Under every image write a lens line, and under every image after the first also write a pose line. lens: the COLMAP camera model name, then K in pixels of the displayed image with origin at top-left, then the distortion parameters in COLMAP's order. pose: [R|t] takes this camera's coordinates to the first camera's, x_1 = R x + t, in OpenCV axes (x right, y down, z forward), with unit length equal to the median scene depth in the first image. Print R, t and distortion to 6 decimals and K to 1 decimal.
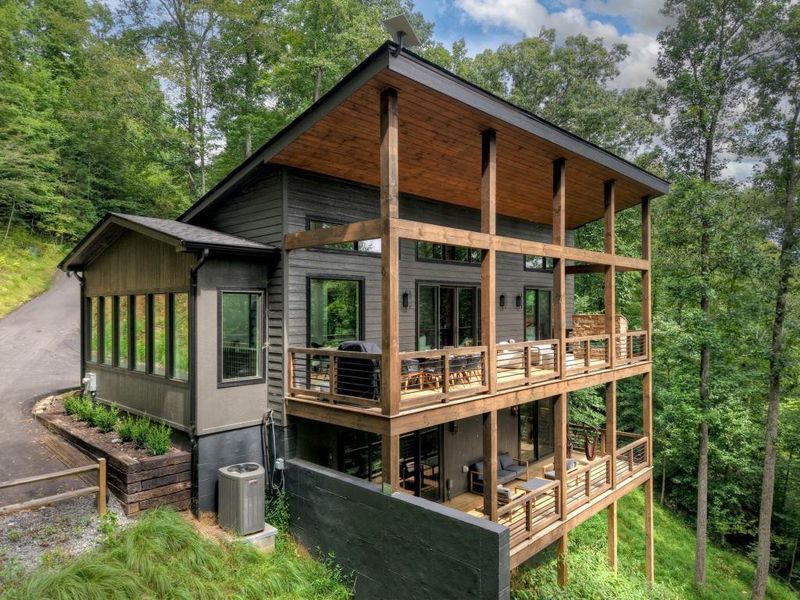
lens RADIAL K [[553.2, 0, 400.1], [0, 553.2, 305.0], [0, 0, 1]] dist [0.004692, -0.003503]
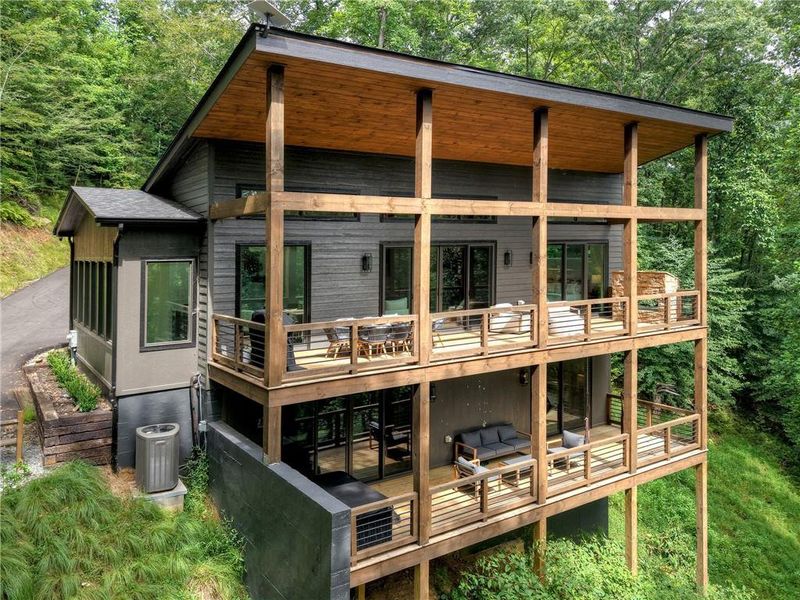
lens RADIAL K [[599.2, 0, 416.1], [0, 599.2, 238.9], [0, 0, 1]] dist [0.004701, -0.006595]
pose [[0.977204, -0.005100, -0.212240, 0.393670], [0.003076, 0.999947, -0.009864, -0.049478], [0.212279, 0.008986, 0.977168, -0.017288]]
